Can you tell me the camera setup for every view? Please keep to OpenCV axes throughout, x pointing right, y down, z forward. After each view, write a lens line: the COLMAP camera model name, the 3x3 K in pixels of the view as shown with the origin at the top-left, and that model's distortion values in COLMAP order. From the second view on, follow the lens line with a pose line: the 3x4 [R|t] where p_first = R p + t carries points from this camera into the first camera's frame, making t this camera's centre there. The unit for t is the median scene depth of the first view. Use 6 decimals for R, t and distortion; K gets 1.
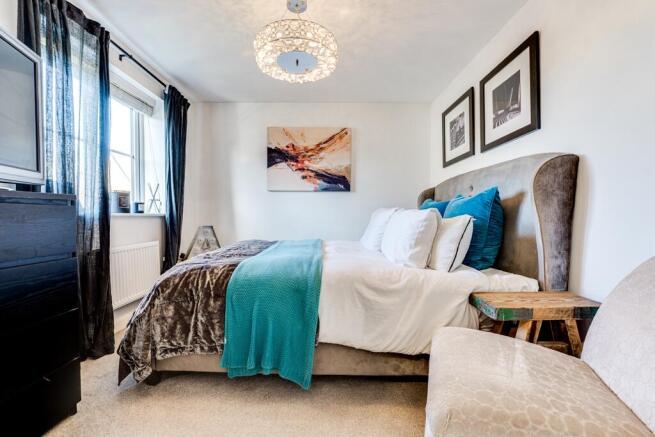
lens RADIAL K [[276.9, 0, 328.0], [0, 276.9, 224.2], [0, 0, 1]] dist [-0.012638, -0.000207]
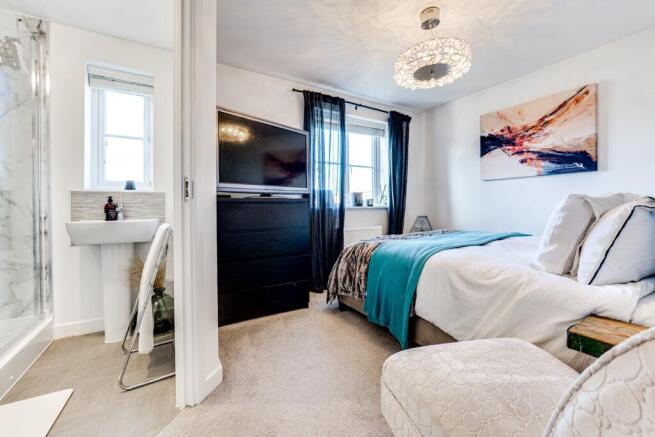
lens RADIAL K [[289.8, 0, 324.1], [0, 289.8, 209.2], [0, 0, 1]] dist [-0.009800, 0.000129]
pose [[0.486080, -0.006928, -0.873887, 0.410004], [-0.012646, 0.999808, -0.014960, 0.001176], [0.873823, 0.018323, 0.485899, 0.025949]]
